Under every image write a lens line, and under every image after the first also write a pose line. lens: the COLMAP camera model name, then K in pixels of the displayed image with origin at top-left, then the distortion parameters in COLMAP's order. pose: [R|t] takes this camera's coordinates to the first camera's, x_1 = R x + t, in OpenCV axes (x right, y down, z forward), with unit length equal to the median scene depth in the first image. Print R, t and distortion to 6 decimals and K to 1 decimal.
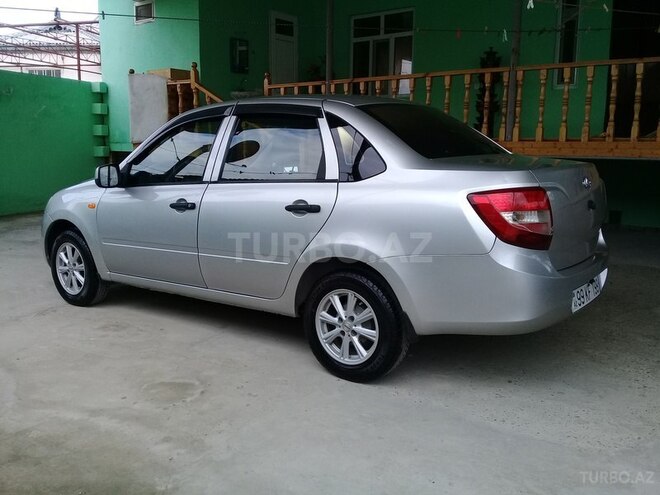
lens RADIAL K [[625.2, 0, 330.6], [0, 625.2, 241.3], [0, 0, 1]] dist [0.009749, 0.000000]
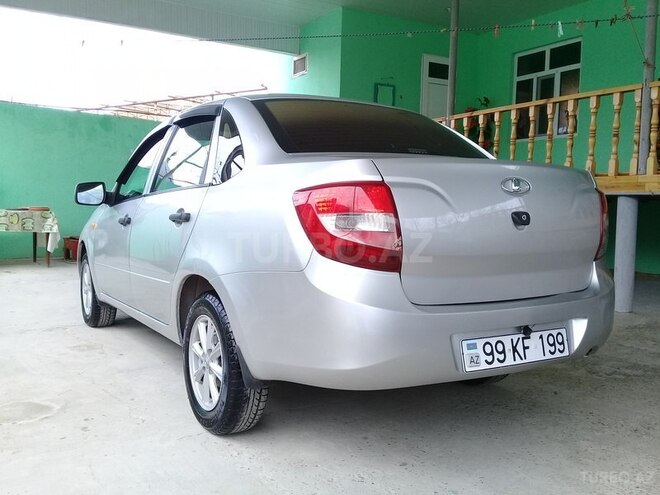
lens RADIAL K [[625.2, 0, 326.9], [0, 625.2, 234.2], [0, 0, 1]] dist [0.009749, 0.000000]
pose [[0.925508, 0.026470, -0.377801, 0.414709], [-0.067764, 0.993031, -0.096427, 0.034527], [0.372615, 0.114845, 0.920852, 0.250266]]
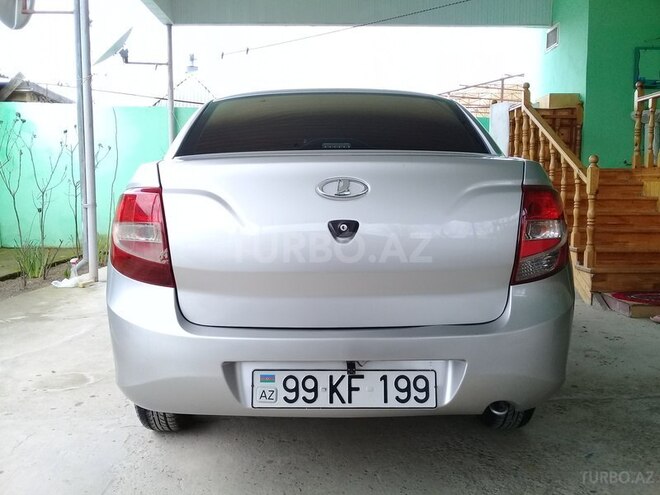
lens RADIAL K [[625.2, 0, 323.7], [0, 625.2, 233.4], [0, 0, 1]] dist [0.009749, 0.000000]
pose [[0.600302, 0.047390, -0.798368, 0.733394], [-0.115034, 0.992979, -0.027553, -0.031518], [0.791457, 0.108380, 0.601539, 0.566815]]
